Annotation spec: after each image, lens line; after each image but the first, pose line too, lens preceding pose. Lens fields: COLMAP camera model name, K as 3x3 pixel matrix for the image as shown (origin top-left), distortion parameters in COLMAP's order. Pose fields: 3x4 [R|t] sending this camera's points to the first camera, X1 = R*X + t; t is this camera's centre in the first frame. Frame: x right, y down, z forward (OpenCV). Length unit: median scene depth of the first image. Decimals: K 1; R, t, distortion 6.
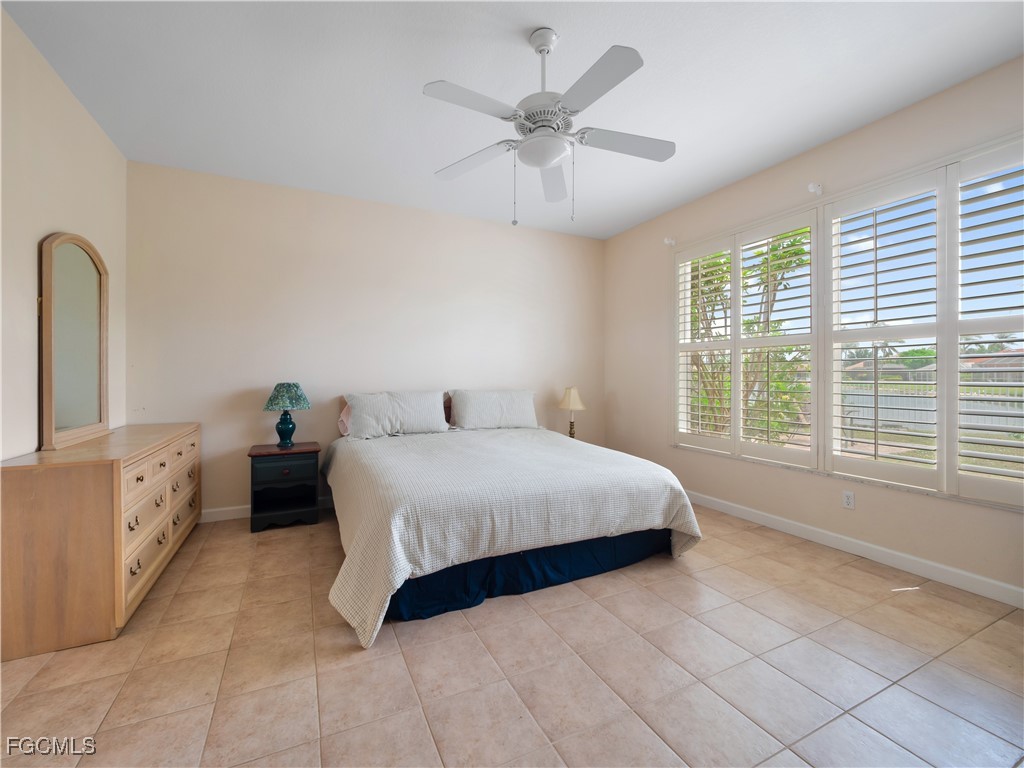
lens RADIAL K [[450.3, 0, 486.1], [0, 450.3, 369.5], [0, 0, 1]] dist [0.007656, -0.011078]
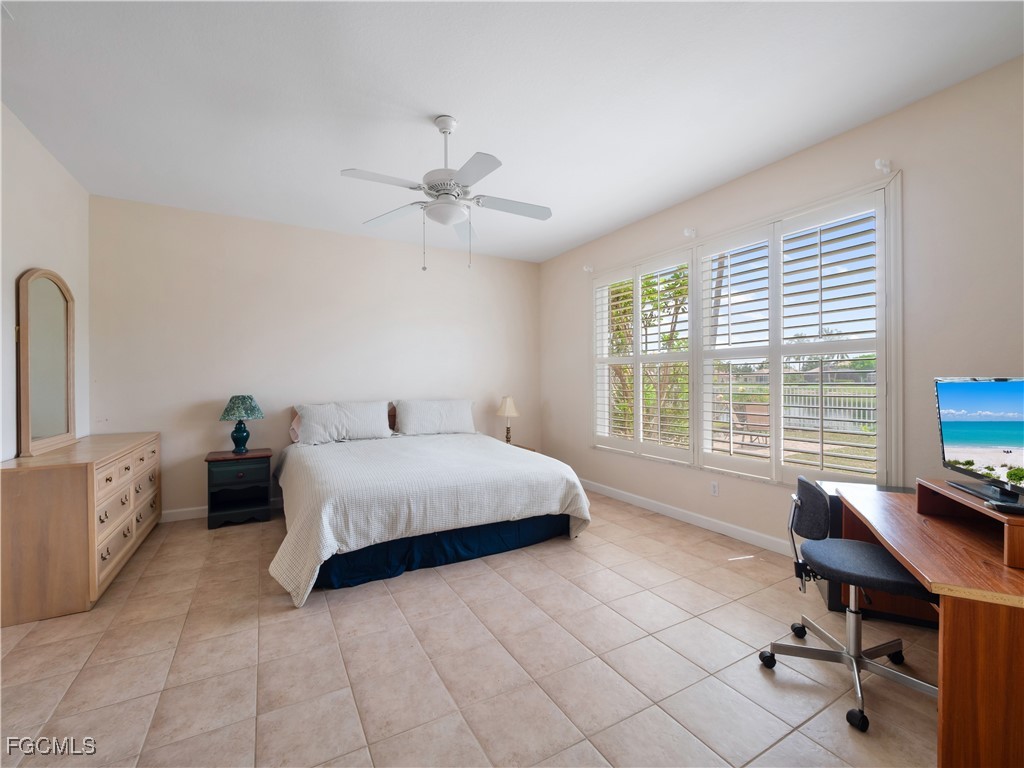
lens RADIAL K [[457.3, 0, 493.4], [0, 457.3, 376.9], [0, 0, 1]] dist [0.008901, -0.011927]
pose [[0.997580, -0.003688, 0.069436, 0.149565], [0.003375, 0.999984, 0.004634, -0.028197], [-0.069452, -0.004389, 0.997576, -0.253224]]
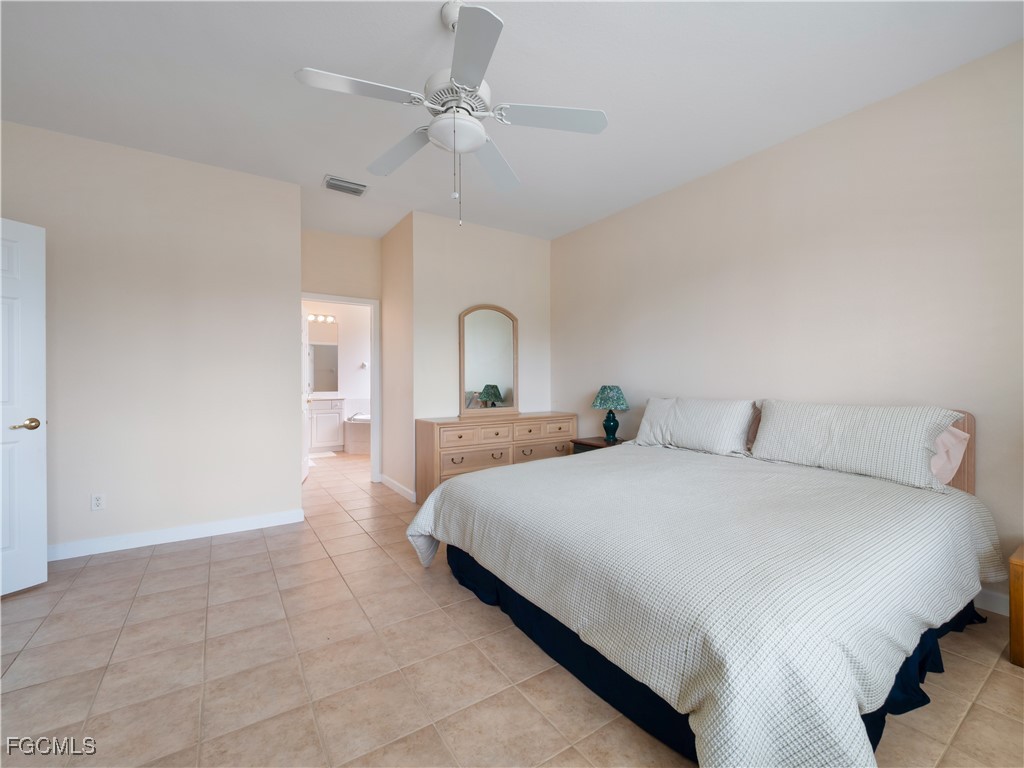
lens RADIAL K [[439.4, 0, 510.4], [0, 439.4, 373.7], [0, 0, 1]] dist [-0.000963, -0.000351]
pose [[0.136569, -0.012606, -0.990550, 0.946318], [0.017481, 0.999794, -0.010314, 0.009403], [0.990476, -0.015907, 0.136762, 0.895469]]
